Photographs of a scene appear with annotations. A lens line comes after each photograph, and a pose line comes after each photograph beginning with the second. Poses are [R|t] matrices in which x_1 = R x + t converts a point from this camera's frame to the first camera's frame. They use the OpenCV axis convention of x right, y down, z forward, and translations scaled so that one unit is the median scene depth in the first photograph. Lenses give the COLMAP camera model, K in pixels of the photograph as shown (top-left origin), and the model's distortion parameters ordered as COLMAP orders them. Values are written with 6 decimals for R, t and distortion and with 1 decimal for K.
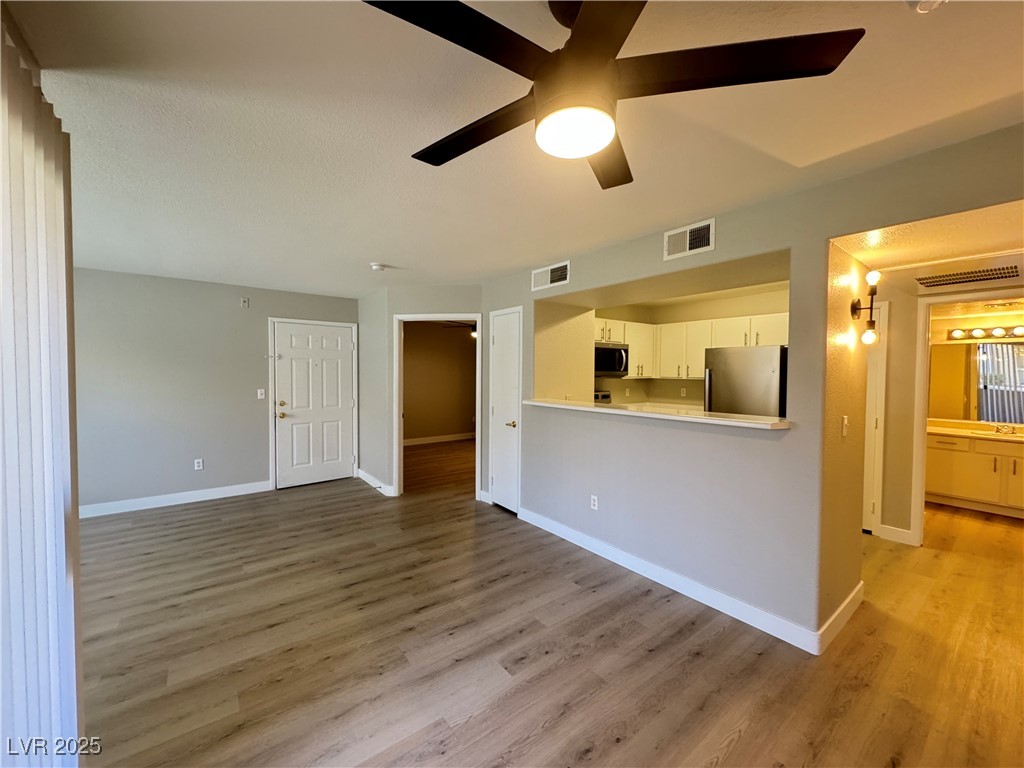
lens RADIAL K [[406.0, 0, 512.0], [0, 406.0, 384.0], [0, 0, 1]] dist [-0.006144, 0.000159]
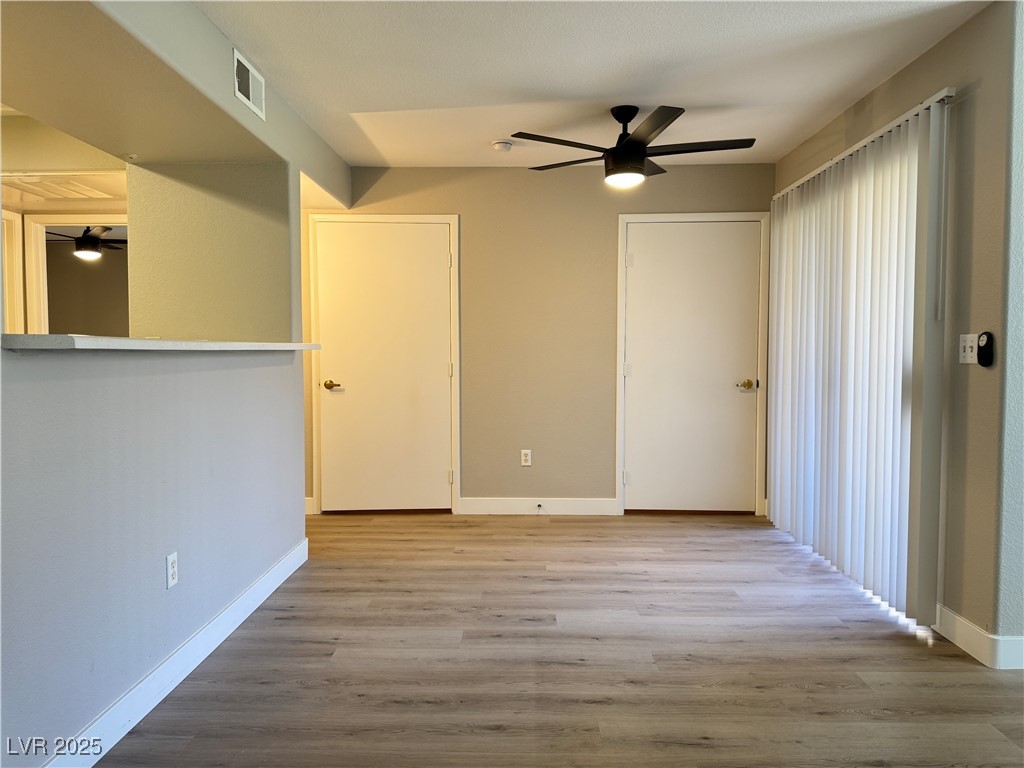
lens RADIAL K [[725.2, 0, 512.0], [0, 725.2, 384.0], [0, 0, 1]] dist [-0.001789, -0.001390]
pose [[-0.785065, -0.037257, 0.618292, -0.450898], [0.013554, 0.996917, 0.077282, 0.036355], [-0.619265, 0.069052, -0.782140, 1.135100]]
